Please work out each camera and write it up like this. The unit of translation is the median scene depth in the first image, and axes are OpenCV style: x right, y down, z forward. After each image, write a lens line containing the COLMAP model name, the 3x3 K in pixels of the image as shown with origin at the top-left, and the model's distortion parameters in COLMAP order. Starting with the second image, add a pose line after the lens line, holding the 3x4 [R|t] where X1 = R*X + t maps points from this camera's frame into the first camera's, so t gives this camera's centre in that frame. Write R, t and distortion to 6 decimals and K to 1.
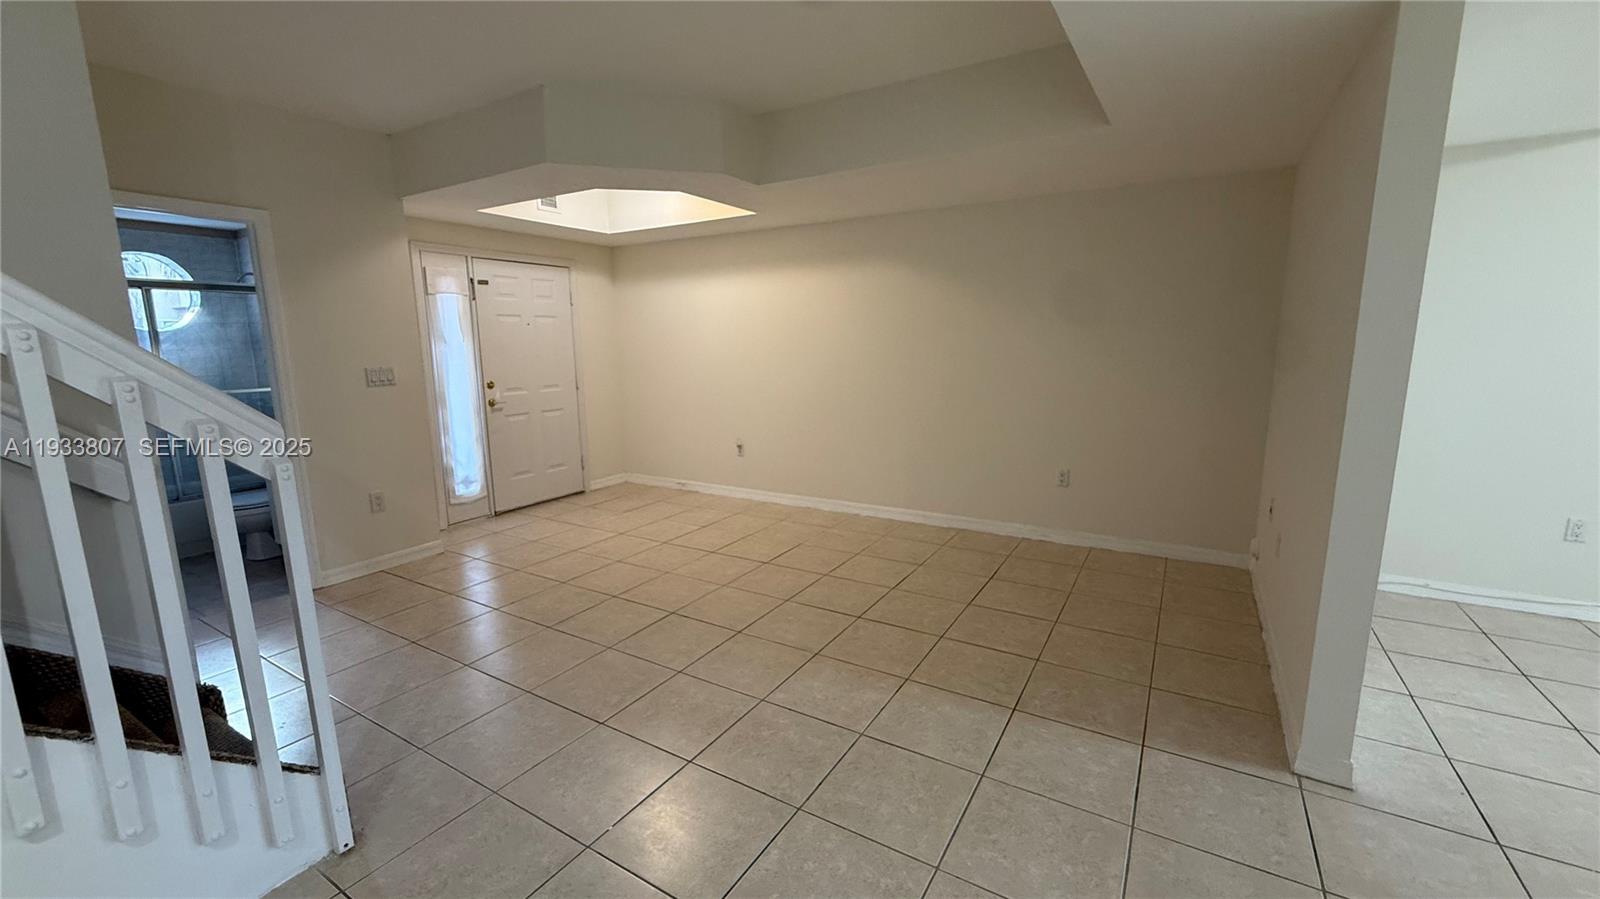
lens RADIAL K [[635.3, 0, 796.3], [0, 635.3, 449.9], [0, 0, 1]] dist [-0.001107, -0.000430]
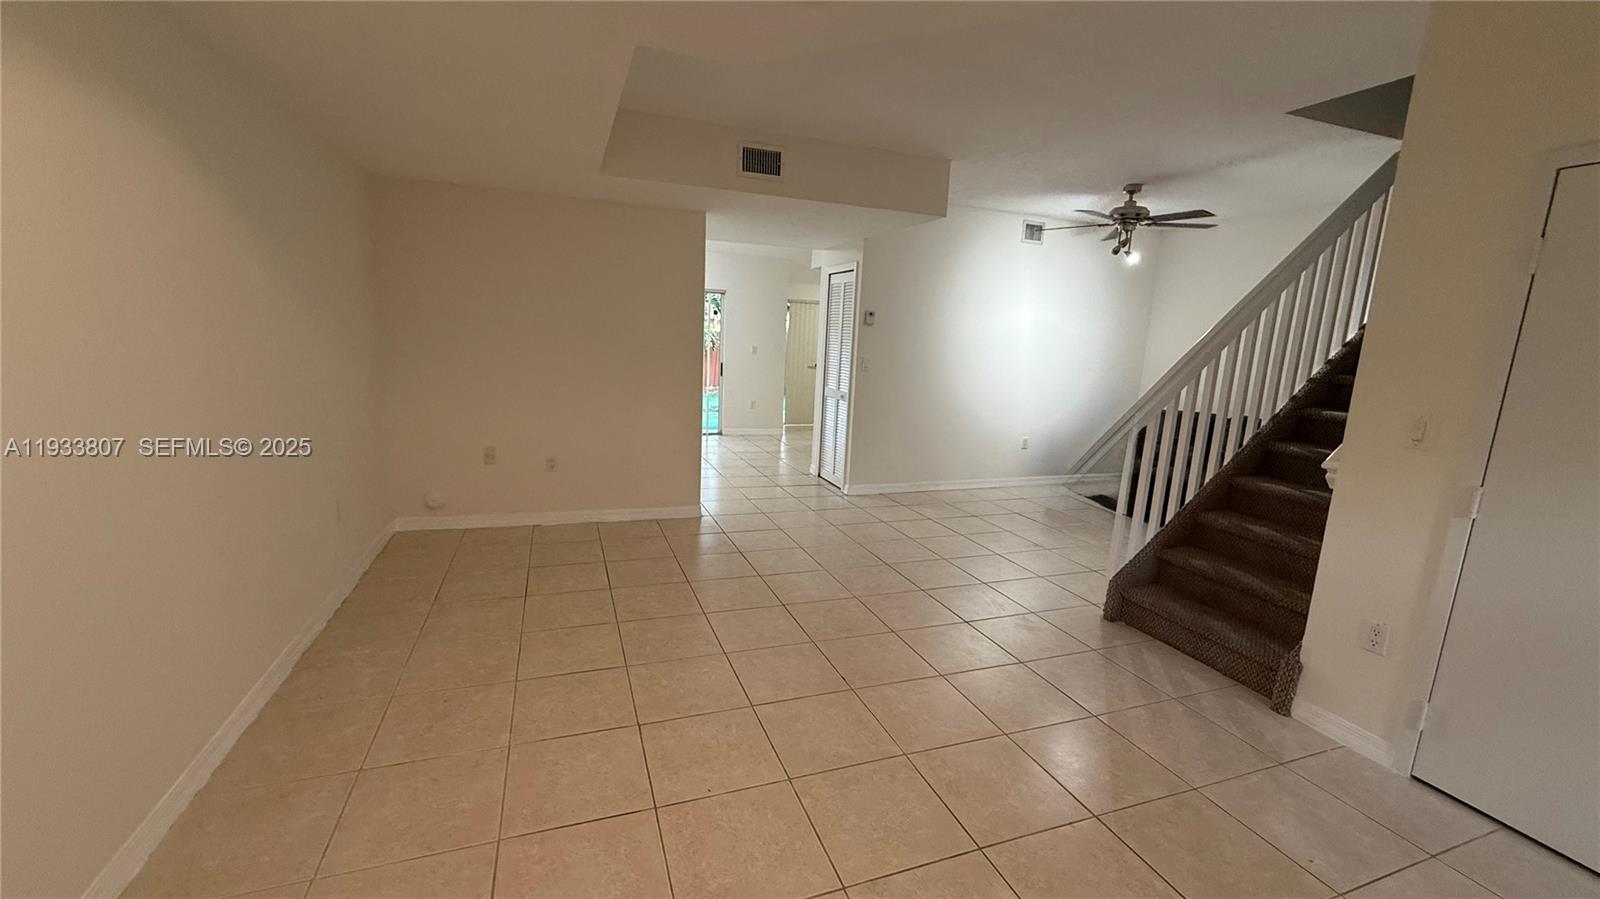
lens RADIAL K [[635.3, 0, 796.3], [0, 635.3, 449.9], [0, 0, 1]] dist [-0.001107, -0.000430]
pose [[-0.784949, -0.132100, 0.605313, -0.409913], [0.071362, 0.951225, 0.300130, -0.189817], [-0.615436, 0.278784, -0.737237, 1.092177]]
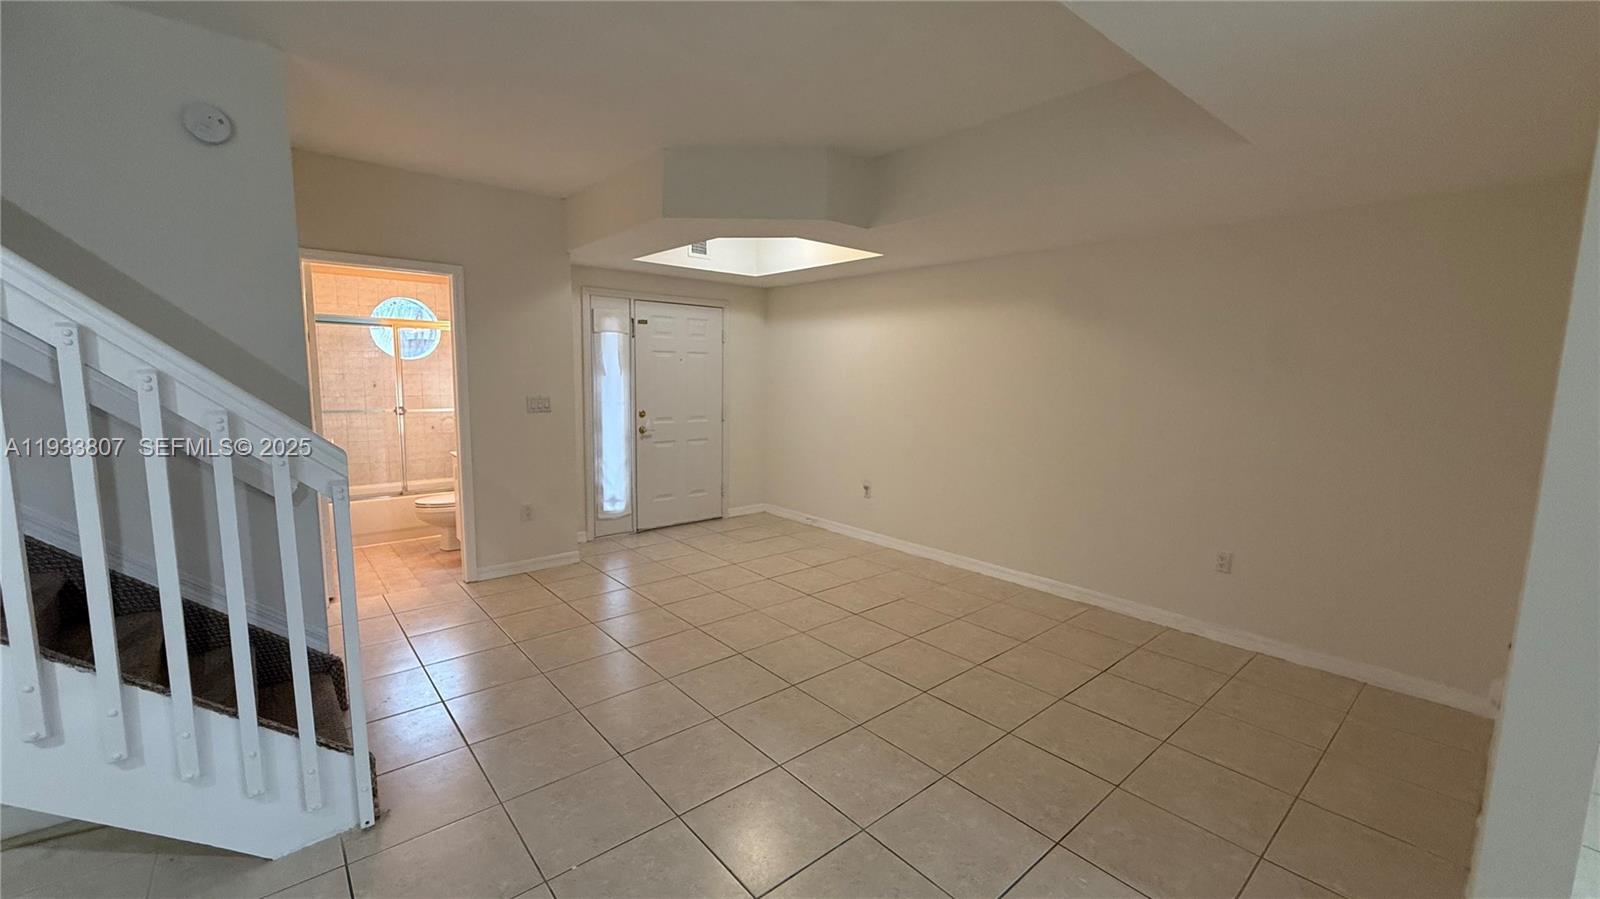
lens RADIAL K [[633.2, 0, 800.0], [0, 633.2, 449.5], [0, 0, 1]] dist [-0.001616, 0.000155]
pose [[0.951336, 0.066010, -0.301004, 0.123145], [-0.080614, 0.996083, -0.036344, -0.024549], [0.297426, 0.058841, 0.952930, 0.041397]]
